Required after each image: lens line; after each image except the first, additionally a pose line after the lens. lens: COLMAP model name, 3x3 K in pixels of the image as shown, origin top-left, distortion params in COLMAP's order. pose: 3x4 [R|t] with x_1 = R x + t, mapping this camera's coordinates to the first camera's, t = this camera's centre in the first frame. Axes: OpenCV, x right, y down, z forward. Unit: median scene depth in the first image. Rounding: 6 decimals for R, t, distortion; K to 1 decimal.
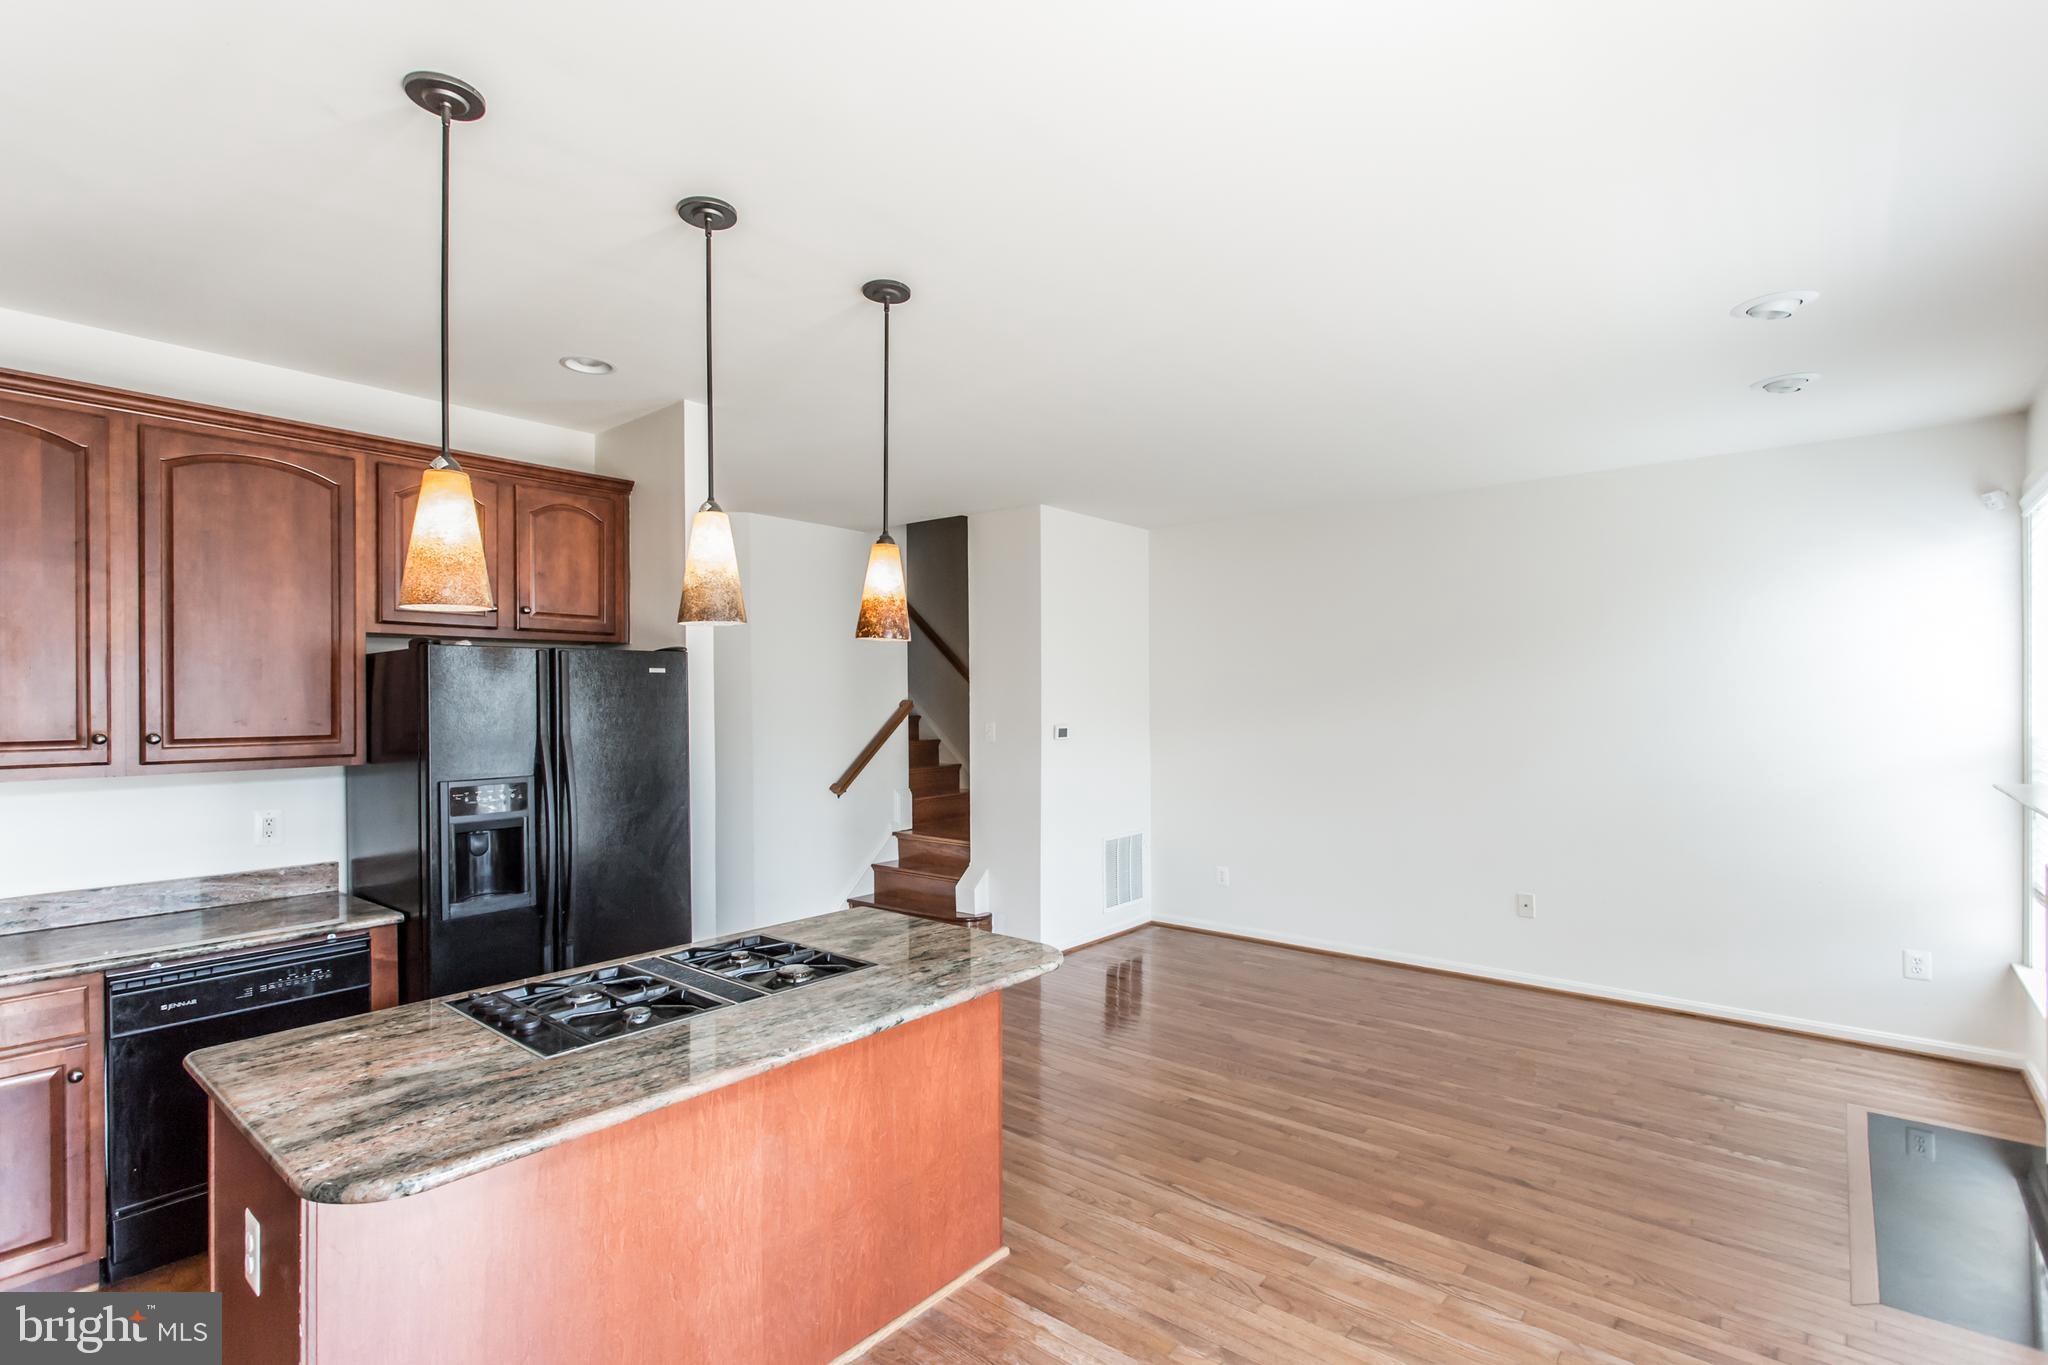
lens RADIAL K [[978.0, 0, 1006.3], [0, 978.0, 698.5], [0, 0, 1]] dist [0.003126, 0.000956]
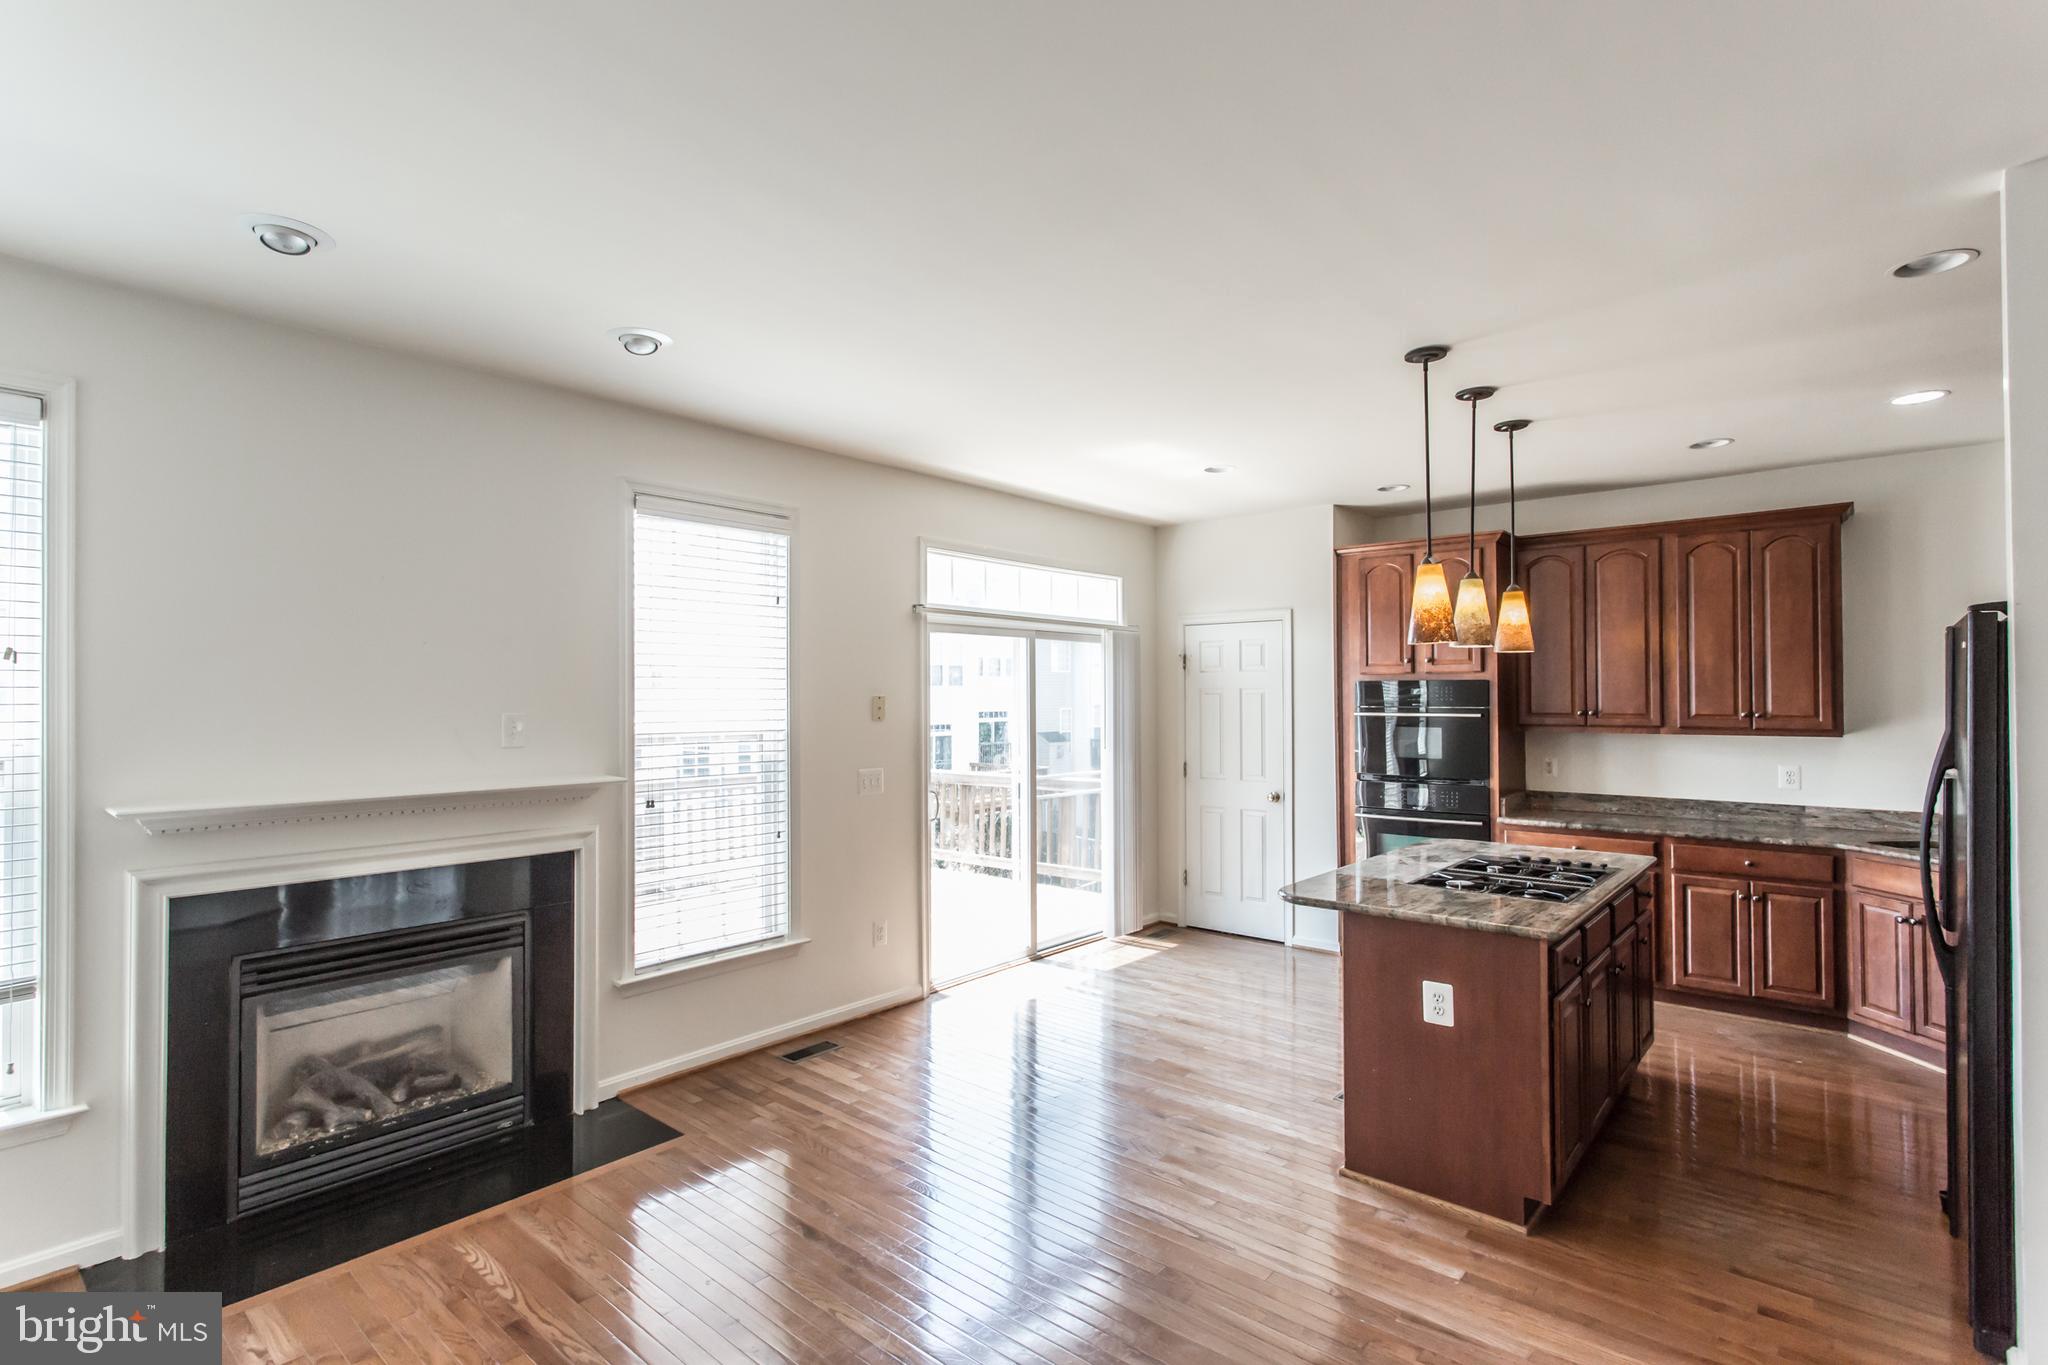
lens RADIAL K [[978.0, 0, 1016.0], [0, 978.0, 686.7], [0, 0, 1]] dist [0.003126, 0.000956]
pose [[-0.999964, 0.007332, 0.004244, 0.426768], [0.007287, 0.999917, -0.010658, 0.004436], [-0.004322, -0.010626, -0.999934, 2.468106]]
